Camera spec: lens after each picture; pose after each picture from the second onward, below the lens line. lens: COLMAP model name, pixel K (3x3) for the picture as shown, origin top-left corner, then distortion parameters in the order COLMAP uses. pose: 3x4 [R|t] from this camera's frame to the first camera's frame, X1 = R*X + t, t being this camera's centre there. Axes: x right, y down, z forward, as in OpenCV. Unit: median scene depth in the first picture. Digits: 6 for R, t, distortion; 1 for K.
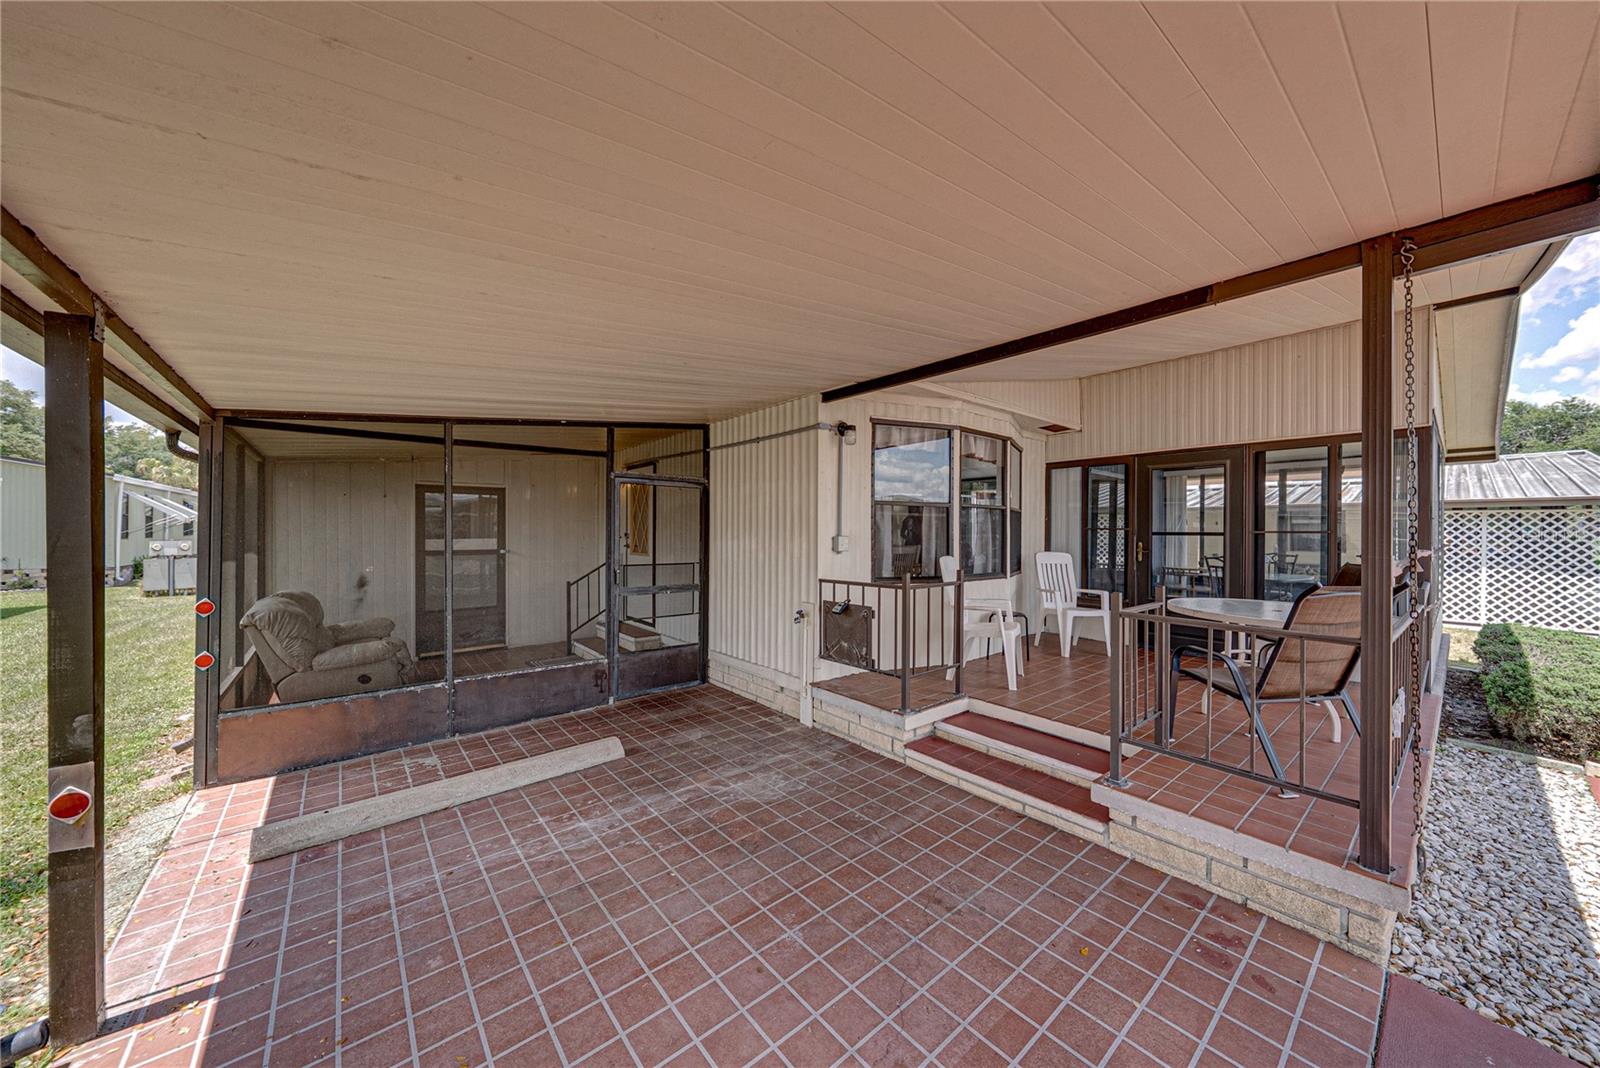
lens RADIAL K [[515.5, 0, 800.0], [0, 515.5, 534.0], [0, 0, 1]] dist [0.000530, 0.000035]
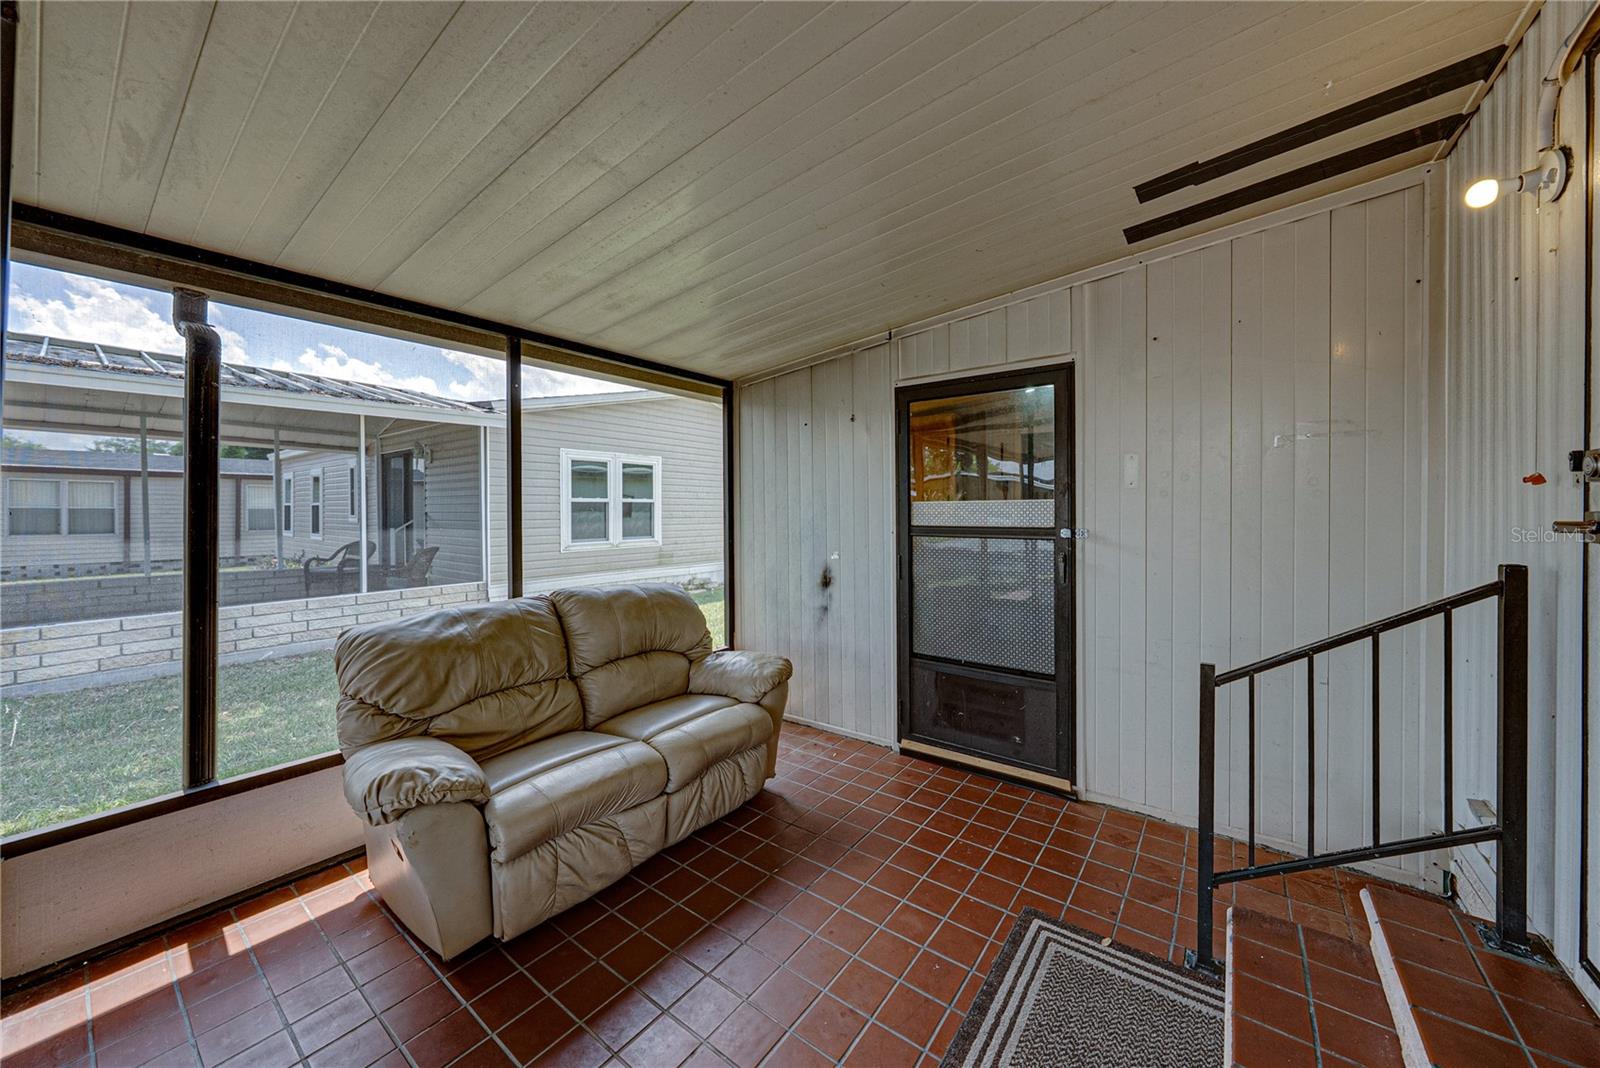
lens RADIAL K [[557.8, 0, 800.5], [0, 557.8, 510.5], [0, 0, 1]] dist [0.000017, 0.000076]
pose [[0.210520, -0.005733, -0.977573, -0.243088], [-0.003585, 0.999972, -0.006636, 0.022357], [0.977583, 0.004902, 0.210494, 0.794134]]
